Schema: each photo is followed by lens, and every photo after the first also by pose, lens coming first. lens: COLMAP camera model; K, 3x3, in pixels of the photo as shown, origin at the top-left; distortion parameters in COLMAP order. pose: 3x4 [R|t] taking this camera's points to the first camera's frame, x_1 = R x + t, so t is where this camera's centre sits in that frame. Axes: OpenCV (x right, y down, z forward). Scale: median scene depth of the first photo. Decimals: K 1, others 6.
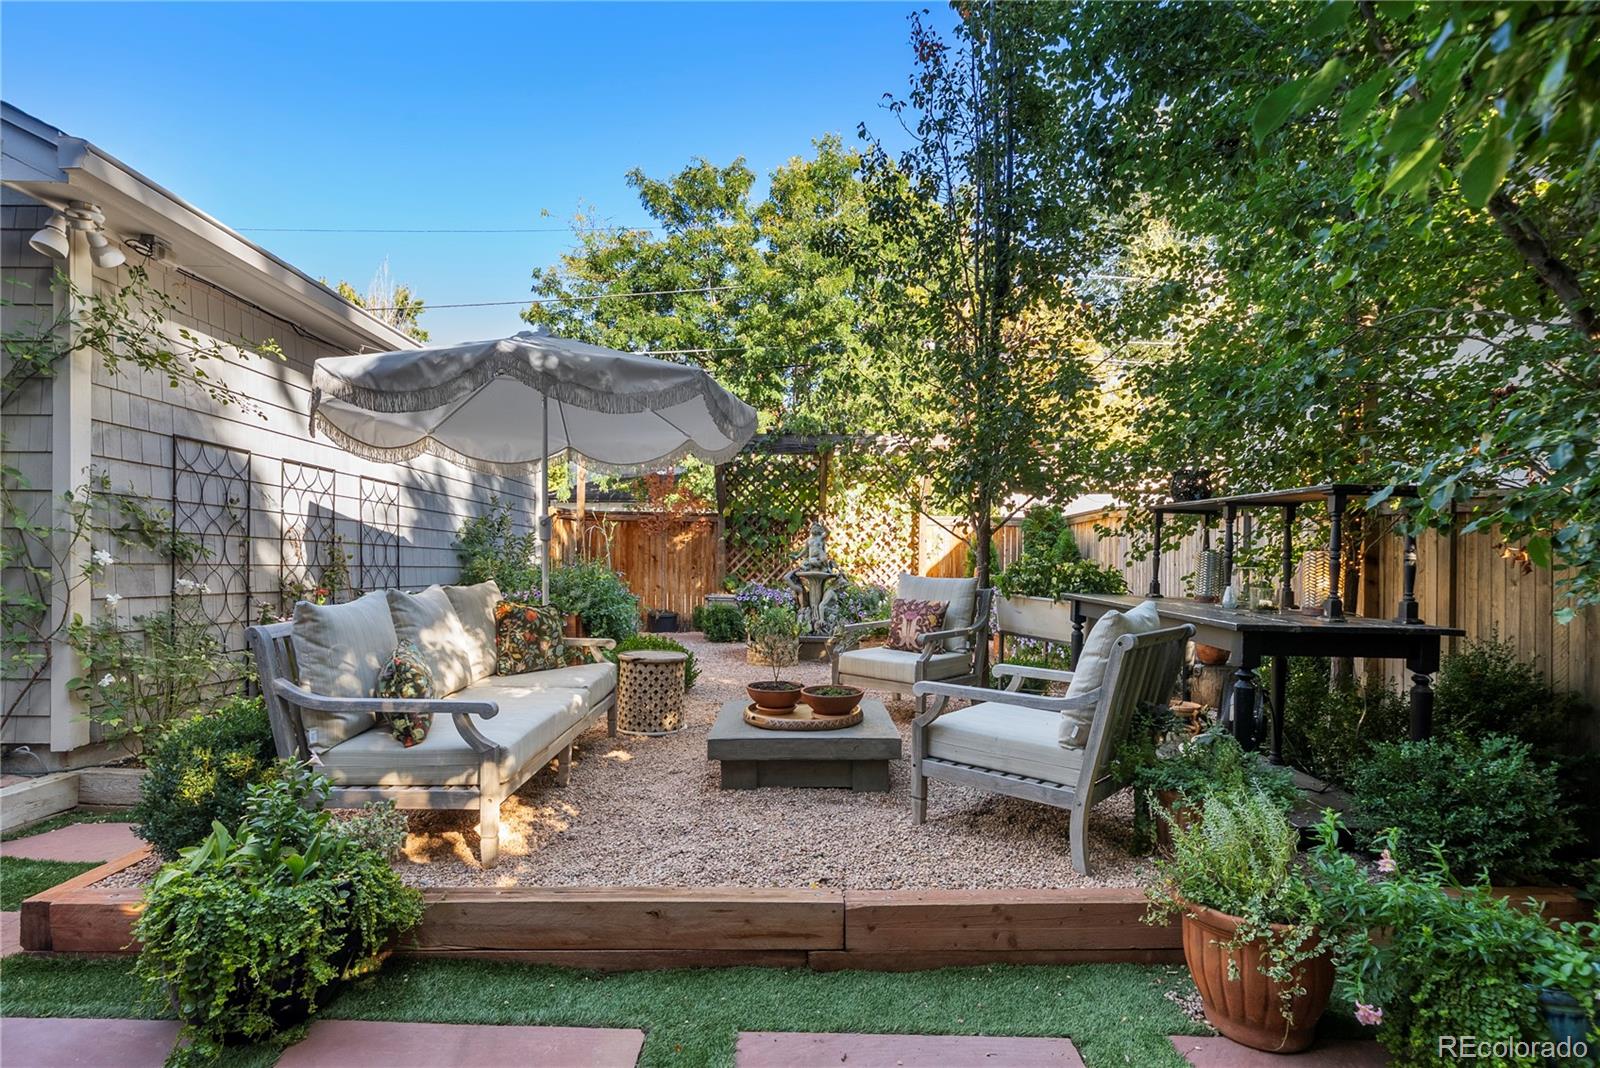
lens RADIAL K [[789.7, 0, 790.5], [0, 789.7, 559.3], [0, 0, 1]] dist [0.001561, 0.000410]
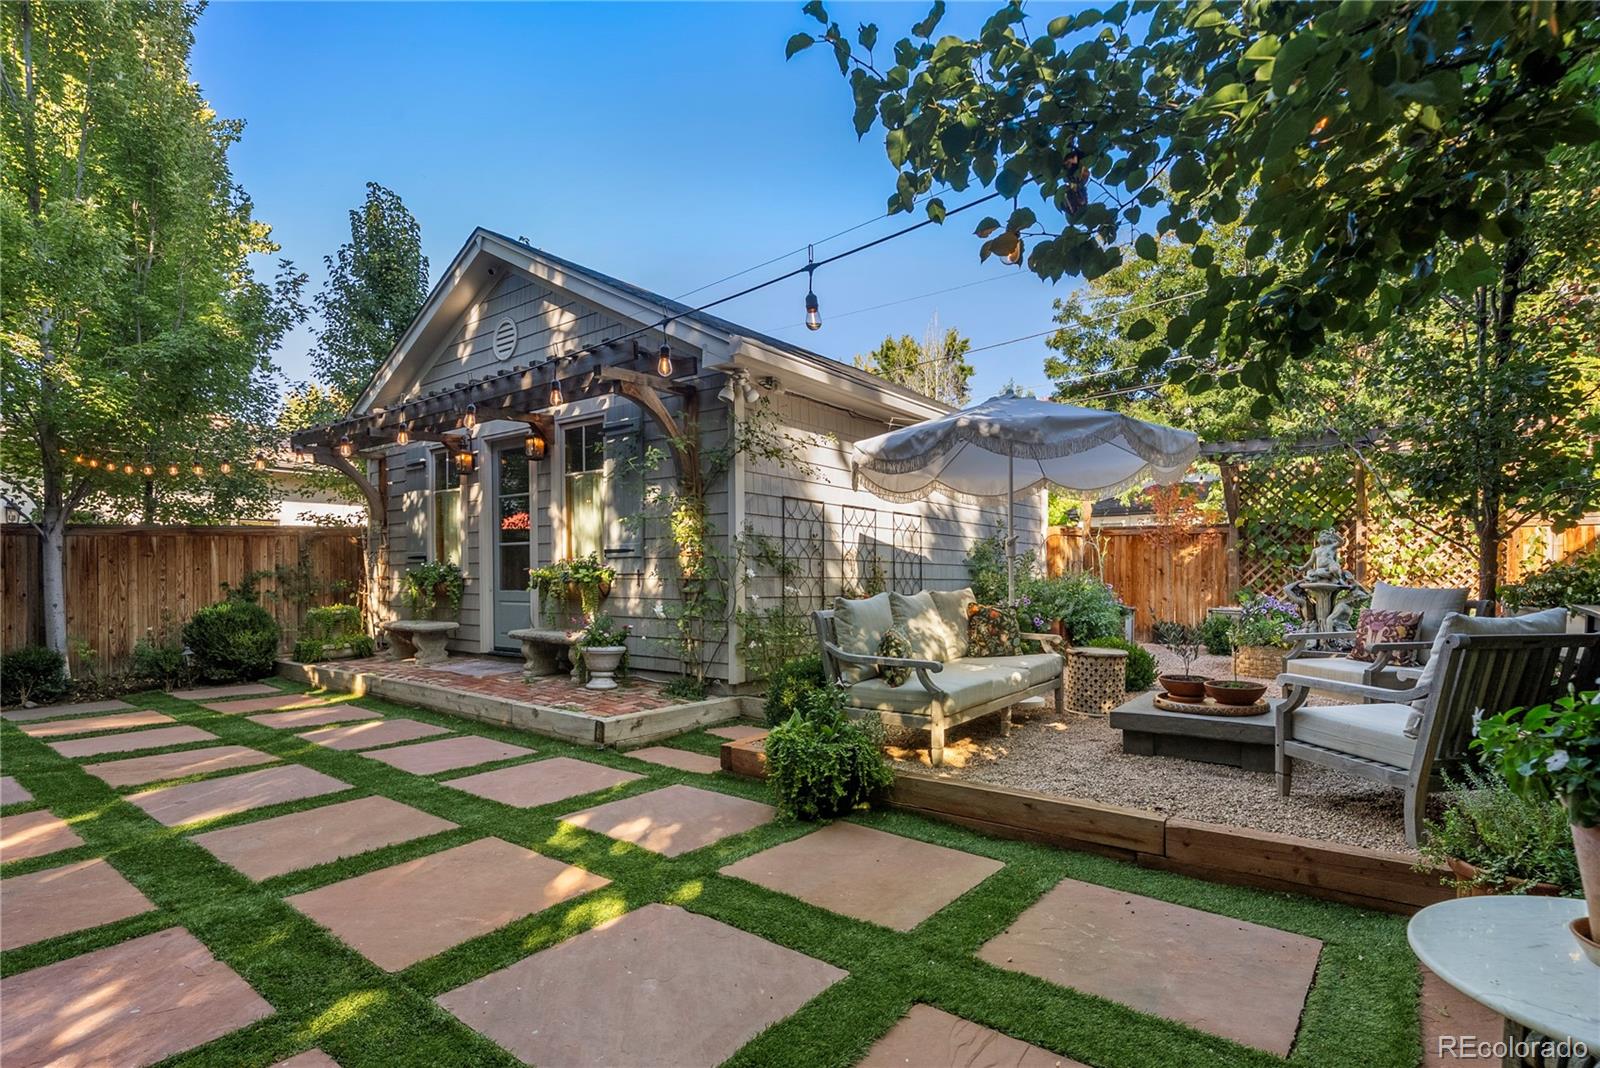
lens RADIAL K [[789.7, 0, 790.5], [0, 789.7, 559.3], [0, 0, 1]] dist [0.001561, 0.000410]
pose [[0.787046, -0.019665, -0.616581, 0.234125], [0.008145, 0.999736, -0.021489, 0.004701], [0.616841, 0.011891, 0.786998, -0.269333]]
